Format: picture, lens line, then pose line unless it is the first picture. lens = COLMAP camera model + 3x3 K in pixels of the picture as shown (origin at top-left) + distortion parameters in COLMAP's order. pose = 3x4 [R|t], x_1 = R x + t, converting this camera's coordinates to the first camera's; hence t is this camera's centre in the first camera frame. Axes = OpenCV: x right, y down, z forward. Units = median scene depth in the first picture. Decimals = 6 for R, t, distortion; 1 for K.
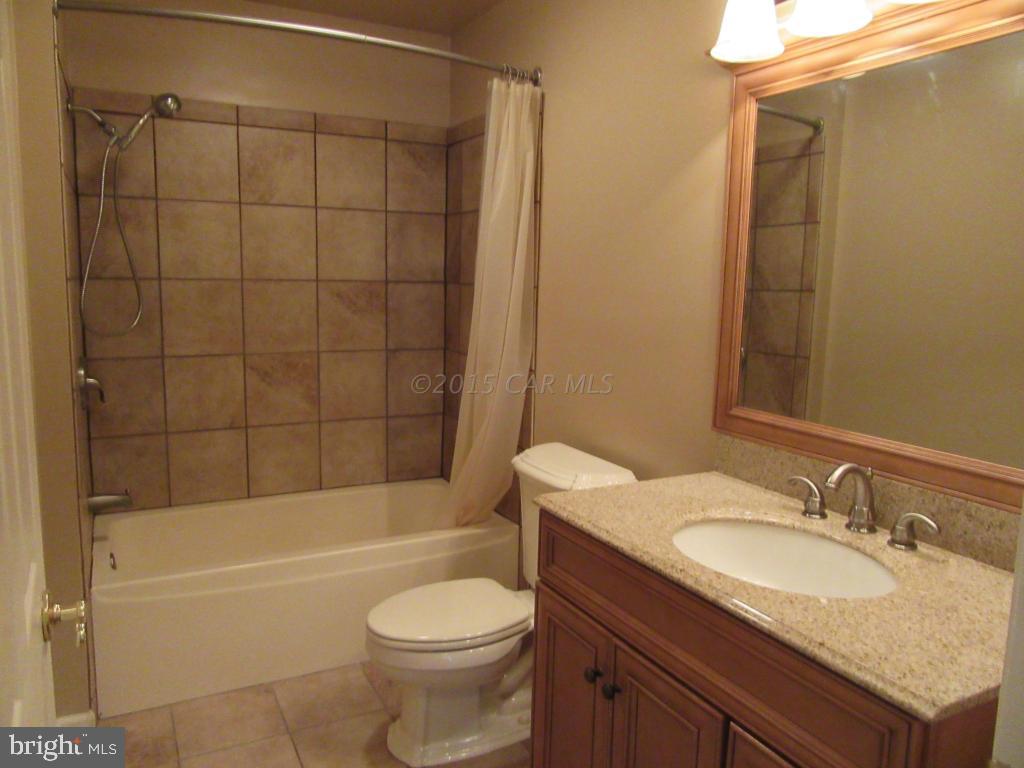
lens RADIAL K [[757.0, 0, 515.9], [0, 757.0, 379.6], [0, 0, 1]] dist [-0.016324, 0.013369]
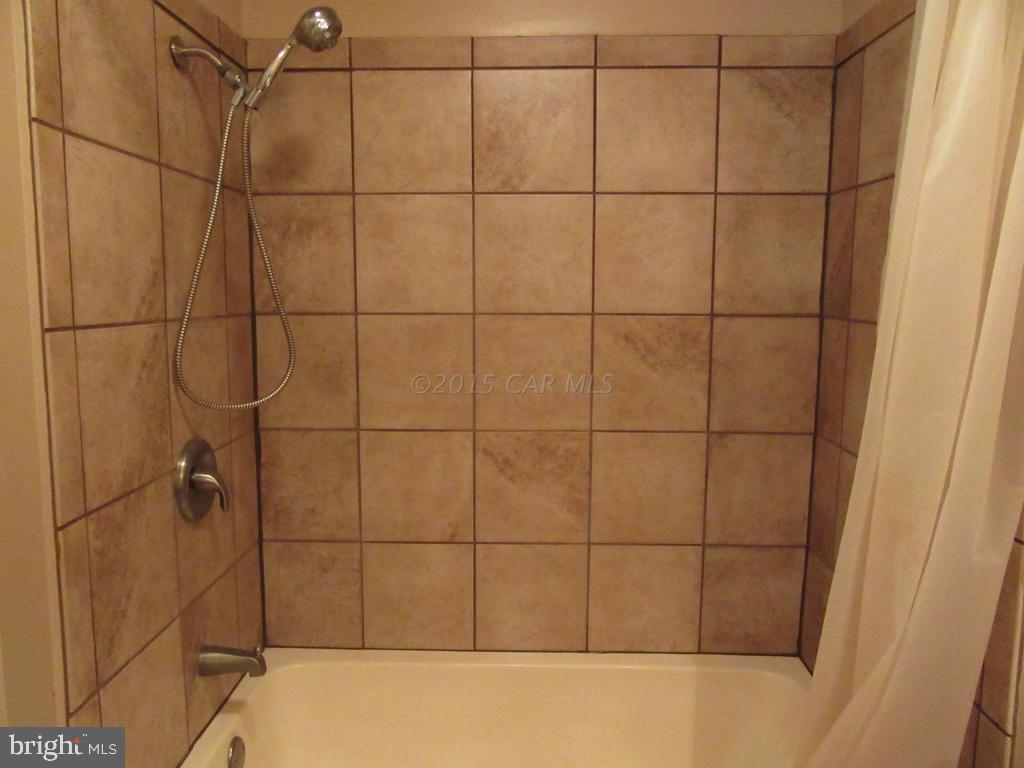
lens RADIAL K [[757.0, 0, 515.9], [0, 757.0, 379.6], [0, 0, 1]] dist [-0.016324, 0.013369]
pose [[0.876058, 0.042042, -0.480370, -0.023069], [-0.053748, 0.998498, -0.010631, -0.068836], [0.479202, 0.035132, 0.877001, 0.439938]]
